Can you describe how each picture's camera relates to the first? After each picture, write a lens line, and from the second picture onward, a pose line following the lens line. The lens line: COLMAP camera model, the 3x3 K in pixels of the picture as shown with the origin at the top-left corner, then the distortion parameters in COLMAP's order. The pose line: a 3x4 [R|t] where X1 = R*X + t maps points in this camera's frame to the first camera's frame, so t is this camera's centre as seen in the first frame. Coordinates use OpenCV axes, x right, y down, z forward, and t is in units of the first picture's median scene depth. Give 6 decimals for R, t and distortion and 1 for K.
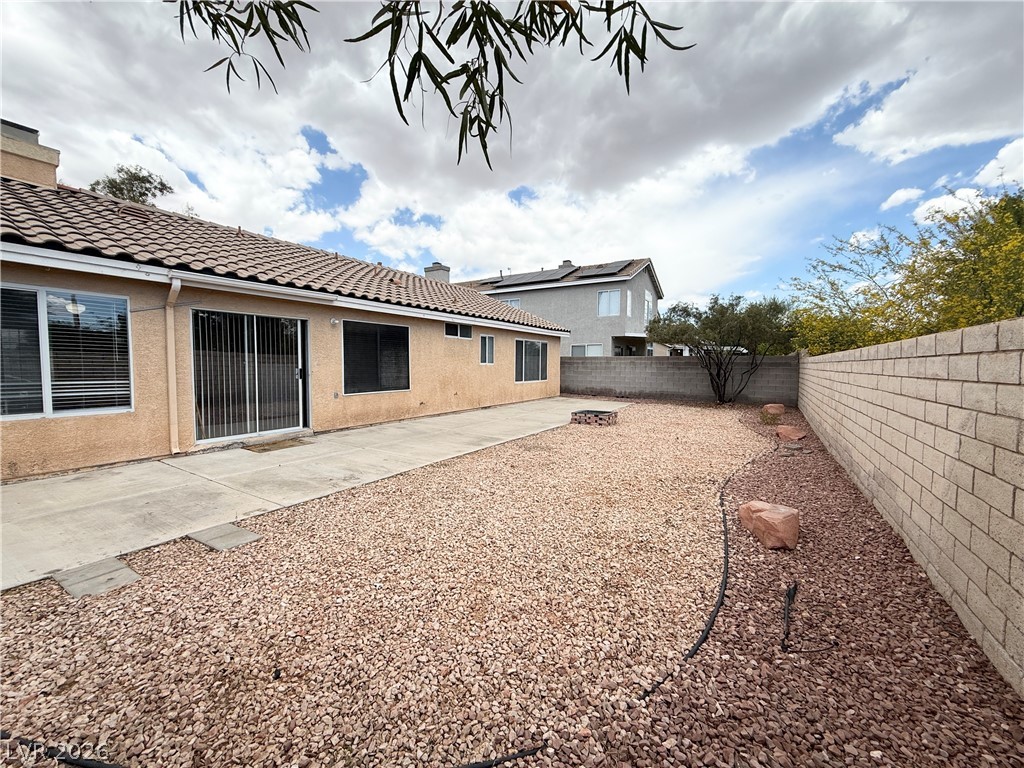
lens RADIAL K [[407.1, 0, 506.9], [0, 407.1, 385.0], [0, 0, 1]] dist [-0.000558, 0.000151]
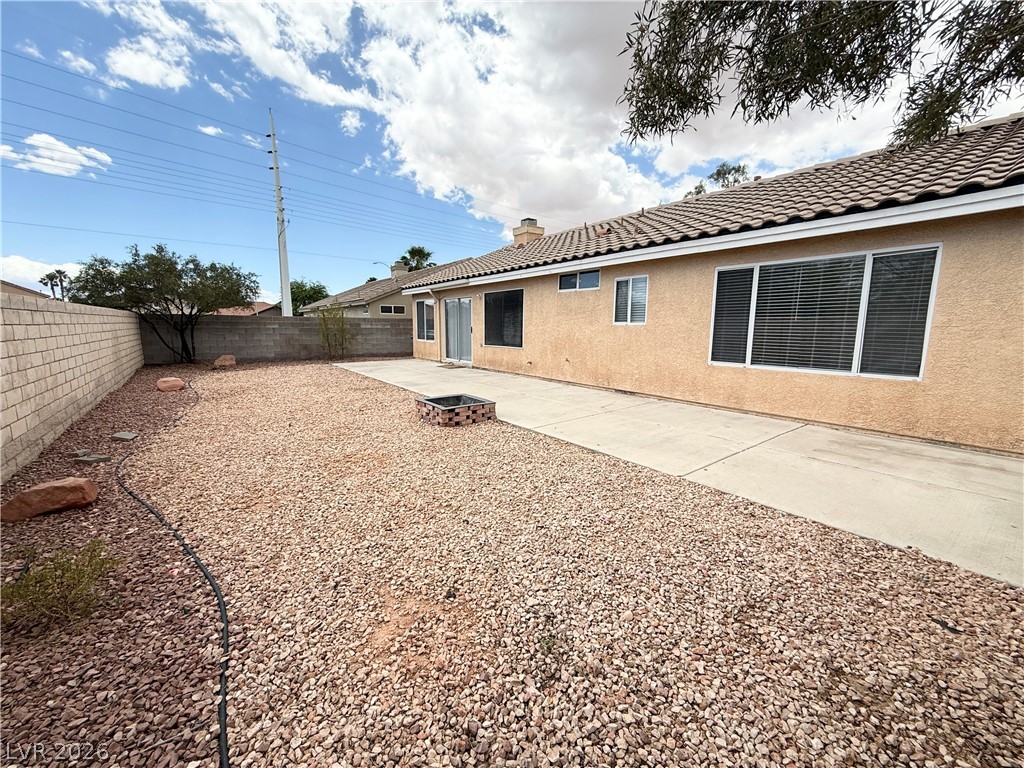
lens RADIAL K [[407.1, 0, 506.9], [0, 407.1, 385.0], [0, 0, 1]] dist [-0.000558, 0.000151]
pose [[-0.355019, 0.128101, -0.926041, 0.699613], [-0.054279, 0.986072, 0.157214, -0.053137], [0.933282, 0.106078, -0.343122, 1.200482]]
